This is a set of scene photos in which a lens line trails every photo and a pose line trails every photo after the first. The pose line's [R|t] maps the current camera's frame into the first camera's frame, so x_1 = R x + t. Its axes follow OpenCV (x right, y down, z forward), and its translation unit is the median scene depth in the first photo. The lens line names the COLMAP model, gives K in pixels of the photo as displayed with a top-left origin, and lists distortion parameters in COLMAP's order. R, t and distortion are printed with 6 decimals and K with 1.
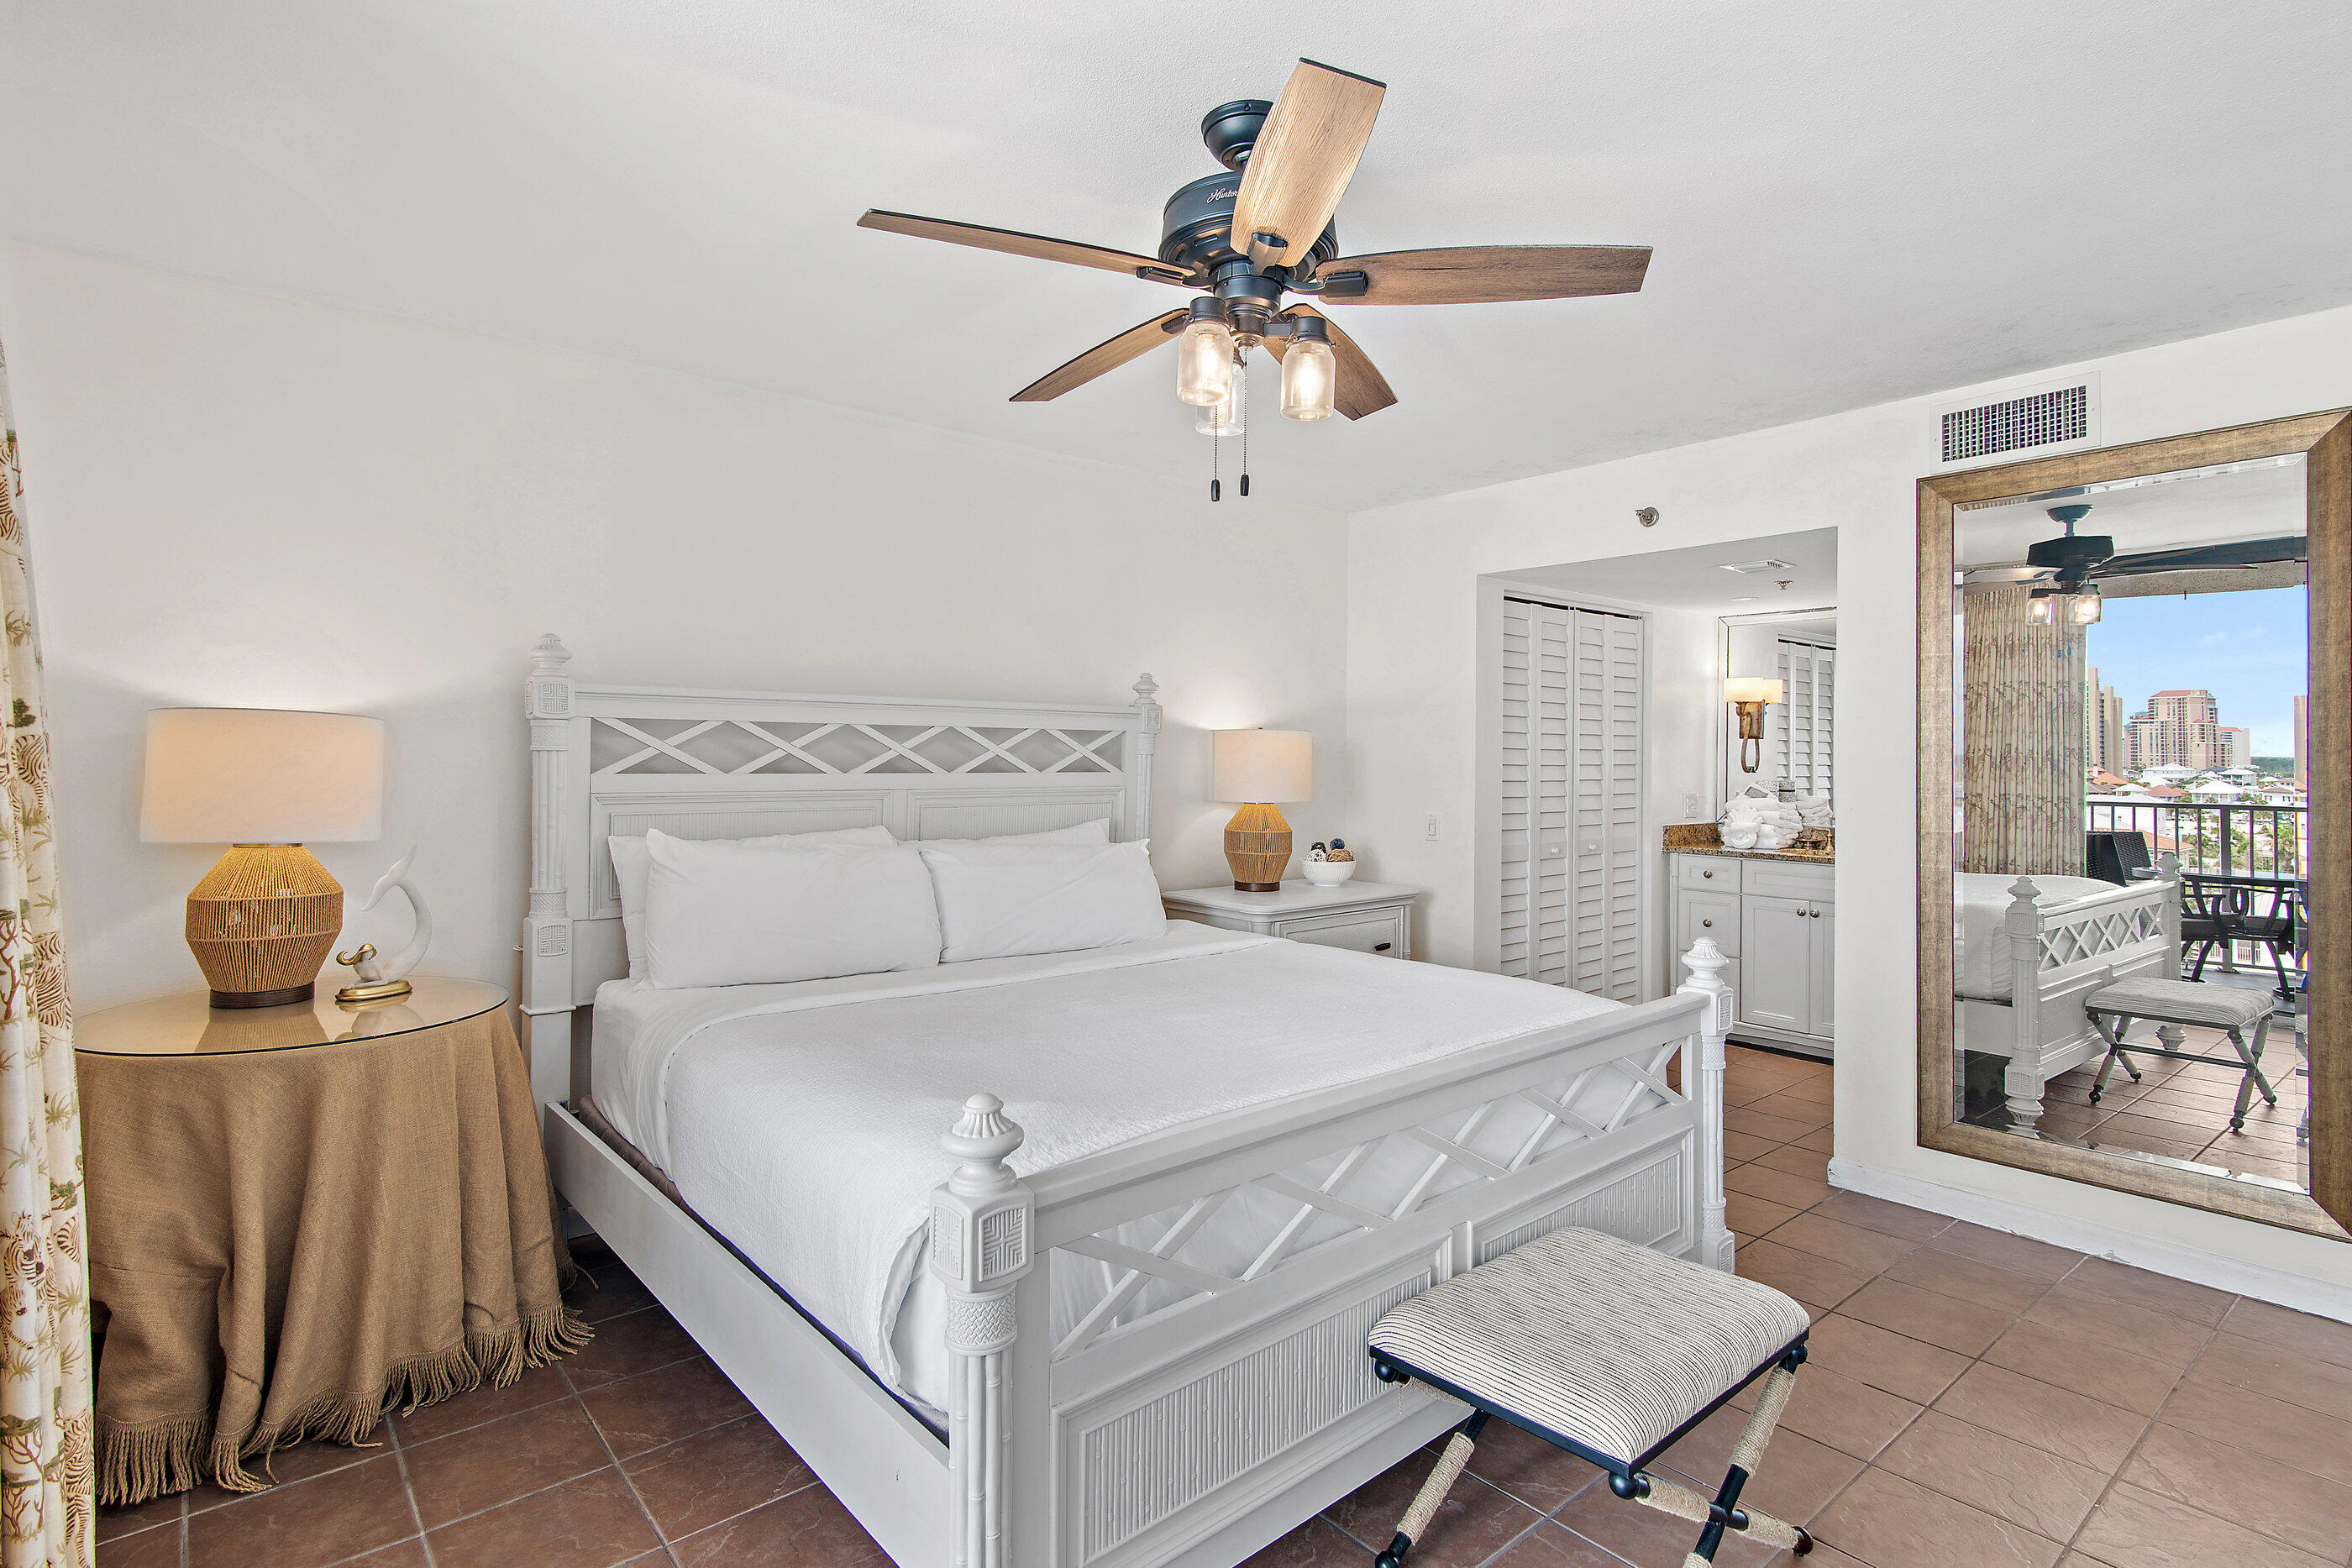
lens RADIAL K [[1186.8, 0, 1187.1], [0, 1186.8, 770.0], [0, 0, 1]] dist [0.013497, 0.002835]
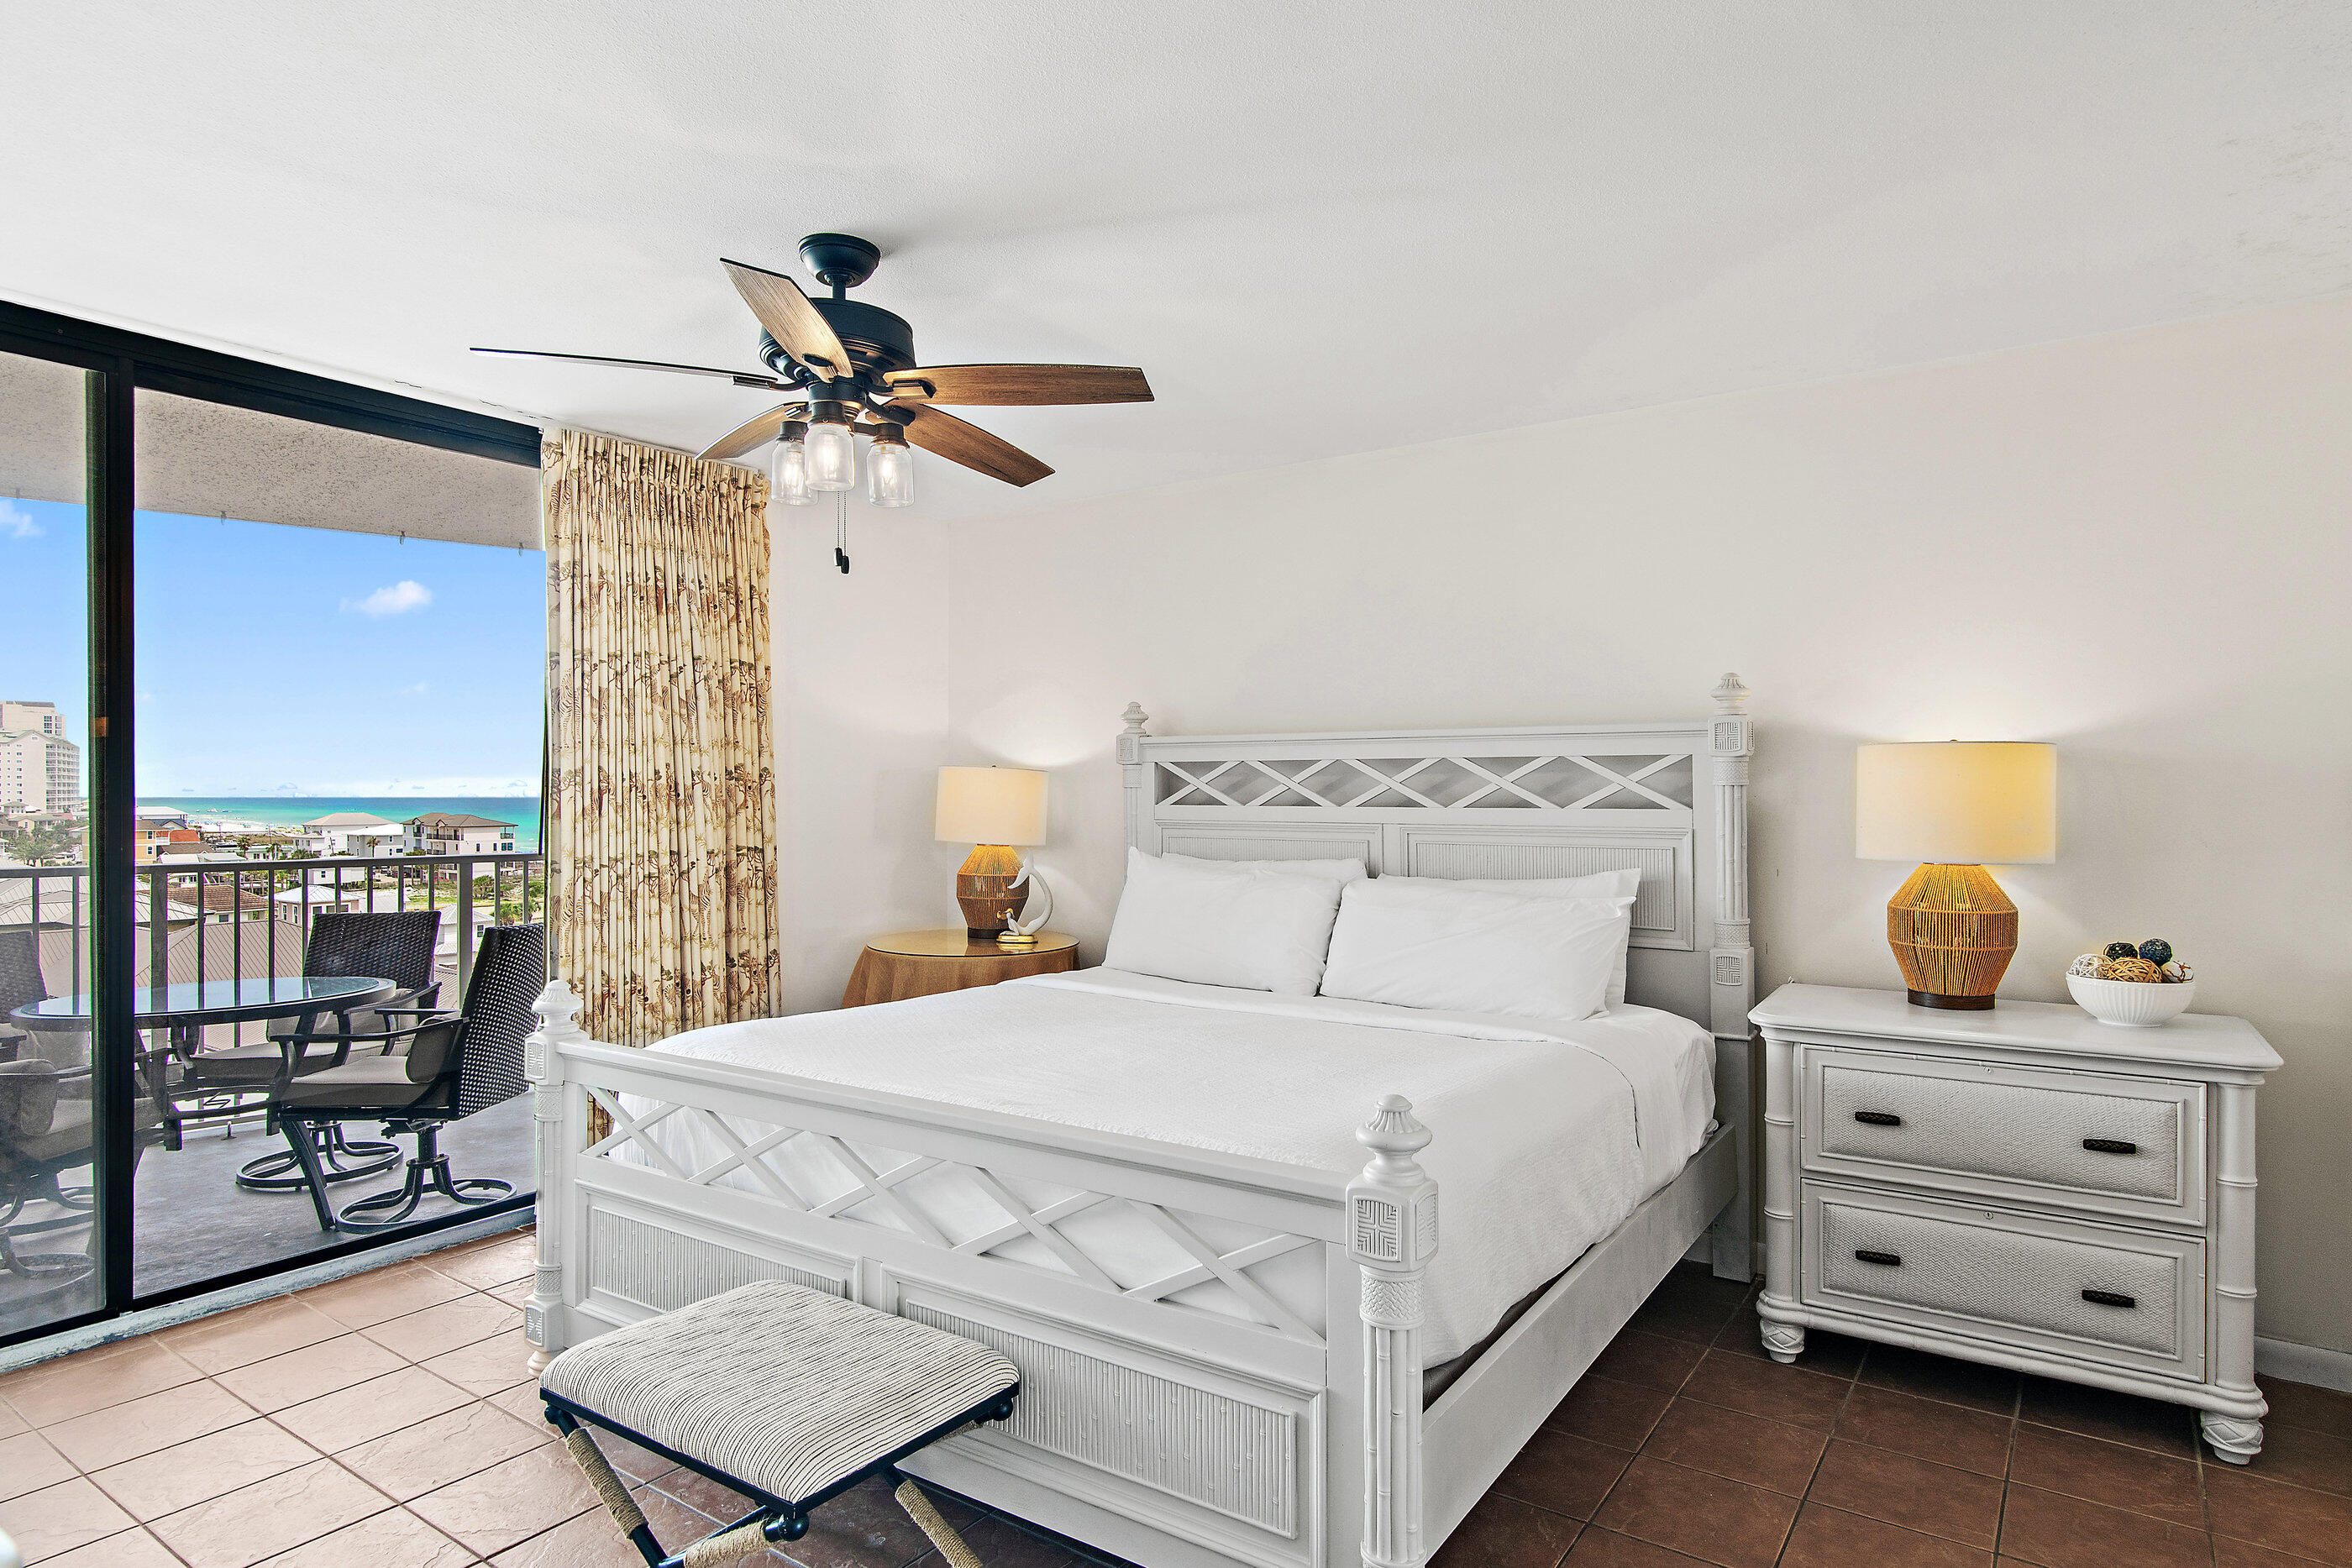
lens RADIAL K [[1317.5, 0, 1165.1], [0, 1317.5, 771.6], [0, 0, 1]] dist [-0.003813, 0.007339]
pose [[0.252436, -0.022050, -0.967362, 0.803668], [-0.008439, 0.999652, -0.024989, 0.002205], [0.967577, 0.014471, 0.252162, 0.564597]]
